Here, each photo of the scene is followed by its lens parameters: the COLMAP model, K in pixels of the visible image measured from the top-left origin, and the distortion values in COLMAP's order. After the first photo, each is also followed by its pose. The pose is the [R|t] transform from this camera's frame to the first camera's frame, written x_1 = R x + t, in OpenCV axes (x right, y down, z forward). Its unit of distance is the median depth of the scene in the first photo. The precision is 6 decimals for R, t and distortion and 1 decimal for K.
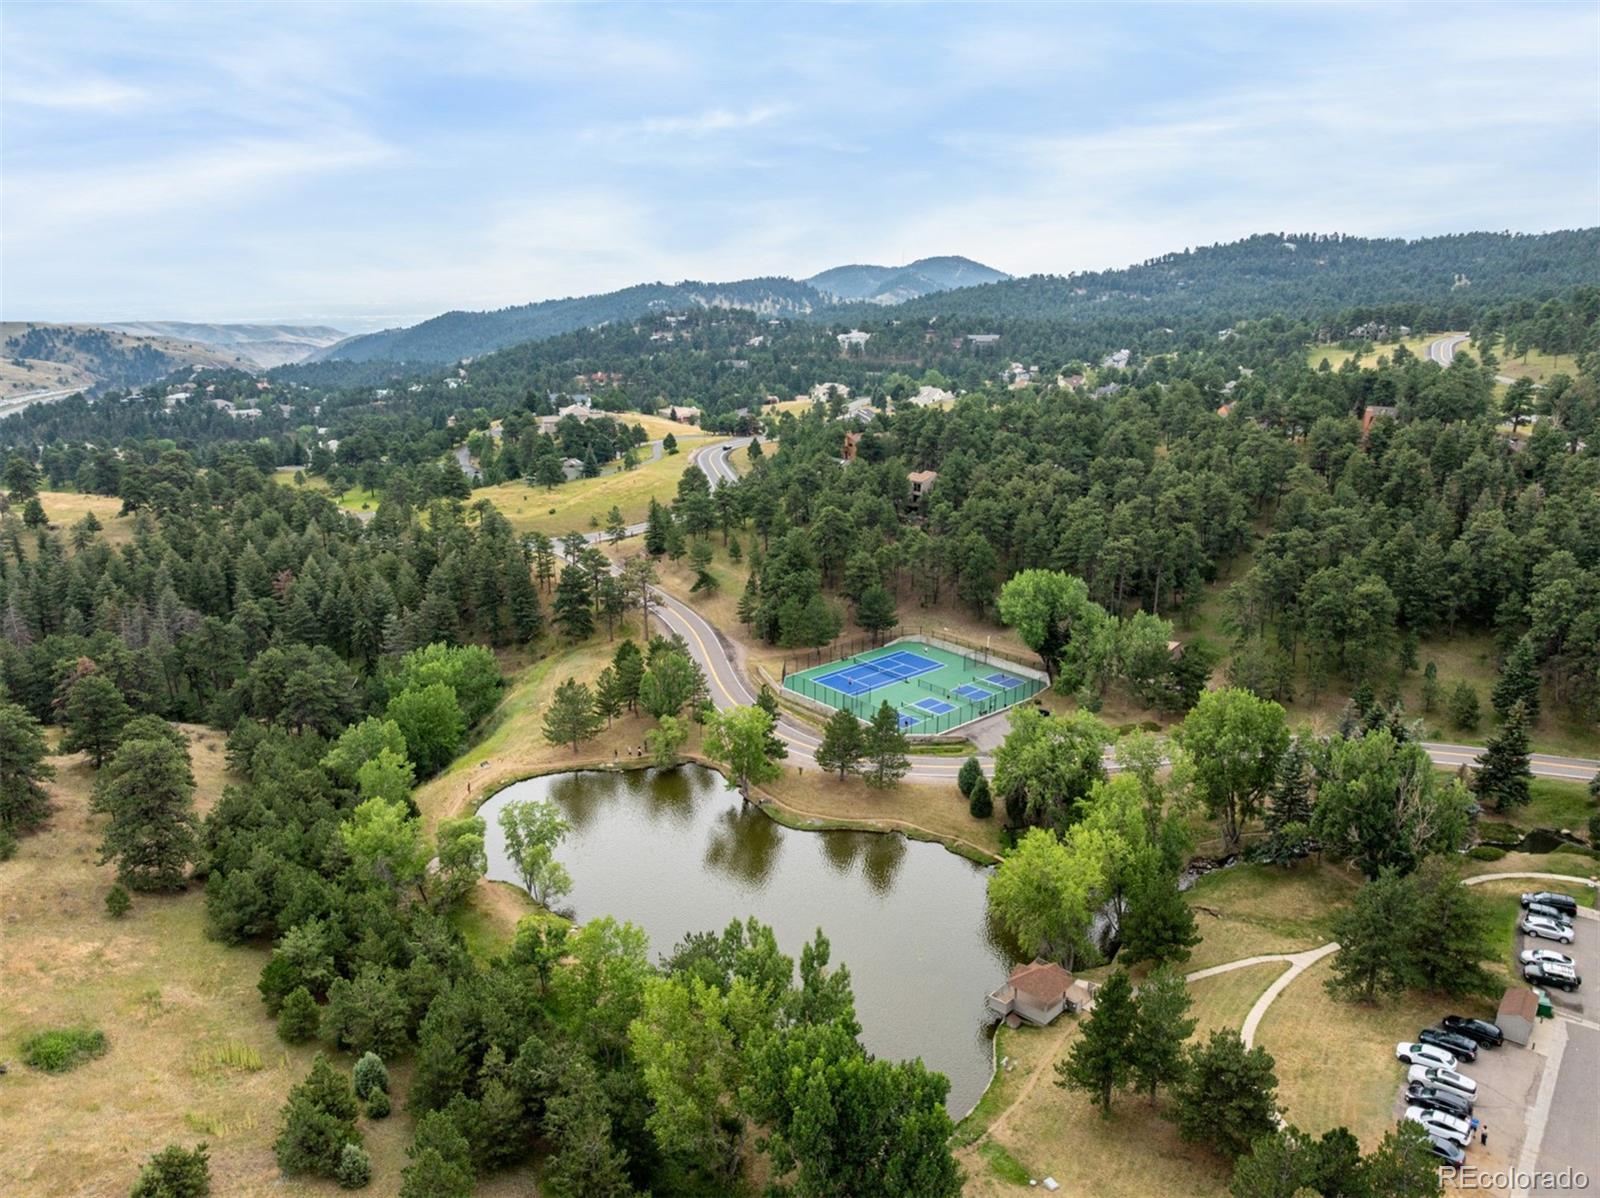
lens RADIAL K [[1120.2, 0, 796.5], [0, 1120.2, 591.3], [0, 0, 1]] dist [-0.056943, 0.033380]
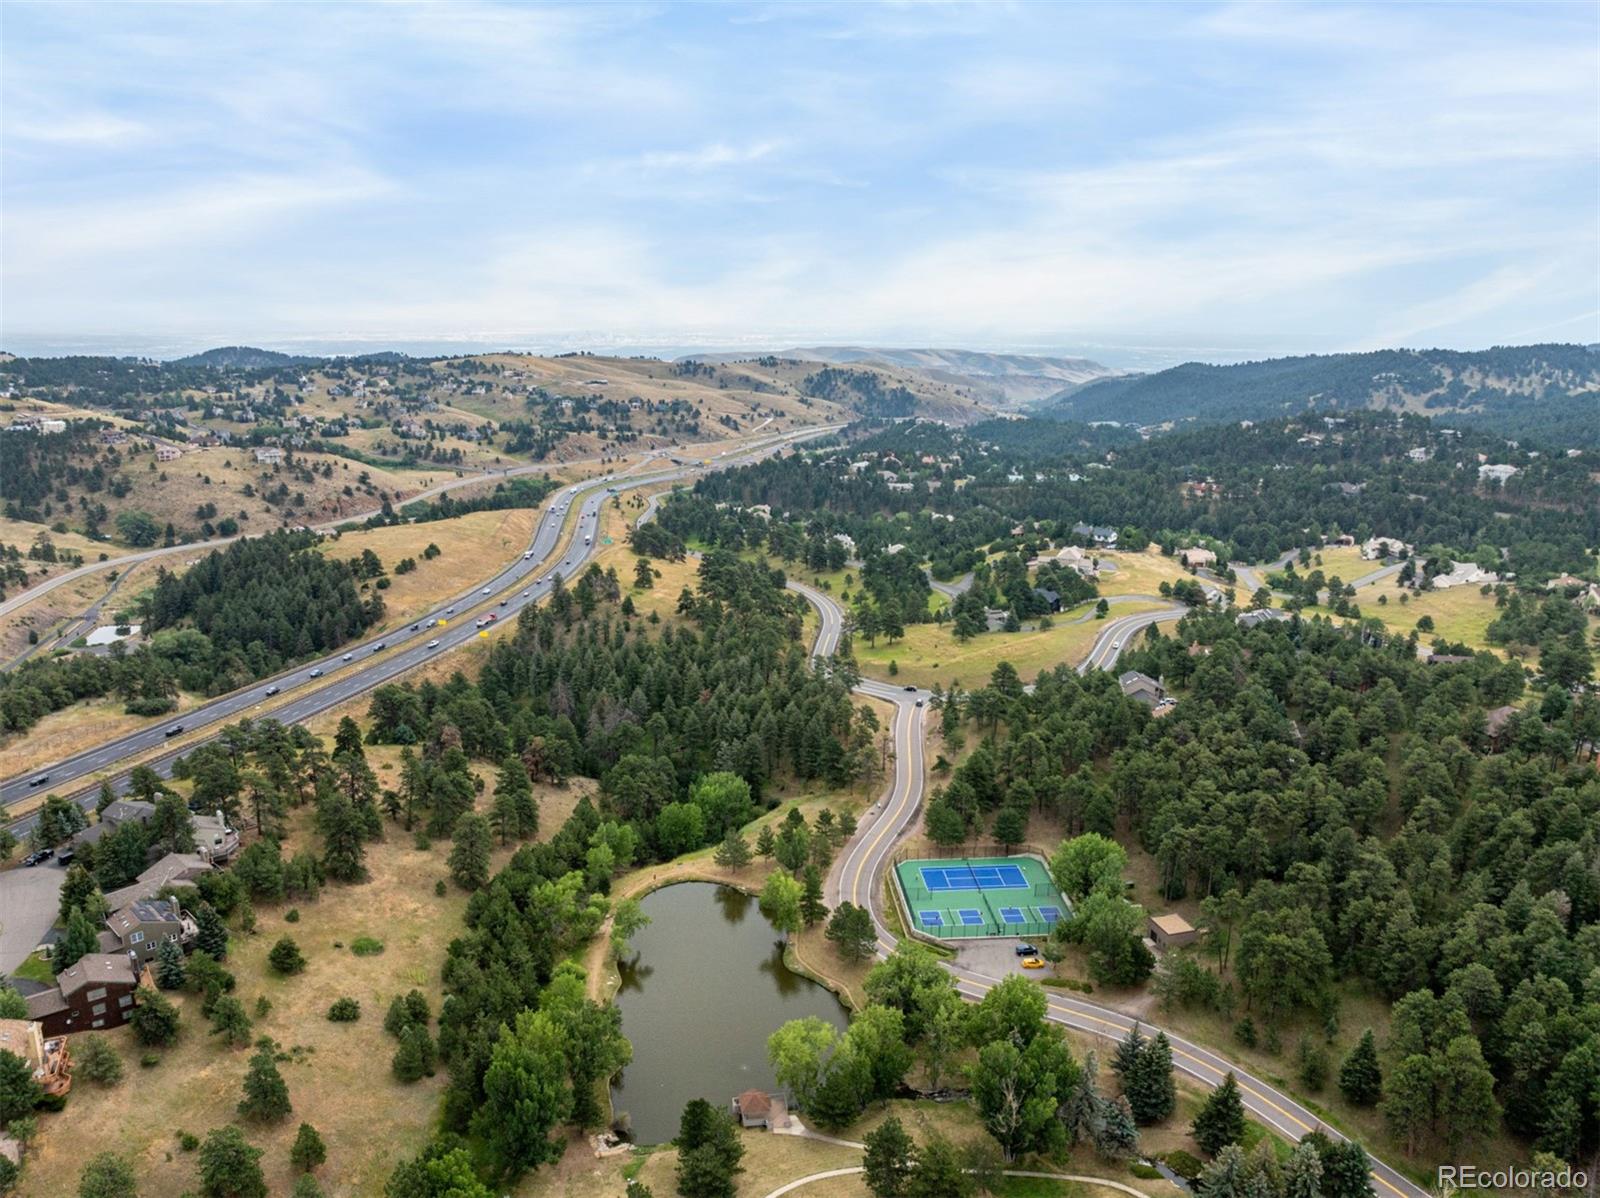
lens RADIAL K [[1120.2, 0, 794.2], [0, 1120.2, 600.5], [0, 0, 1]] dist [-0.056943, 0.033380]
pose [[0.798831, 0.156081, -0.580955, 0.098534], [-0.170655, 0.984876, 0.029944, -0.040158], [0.576842, 0.075222, 0.813385, -0.034749]]
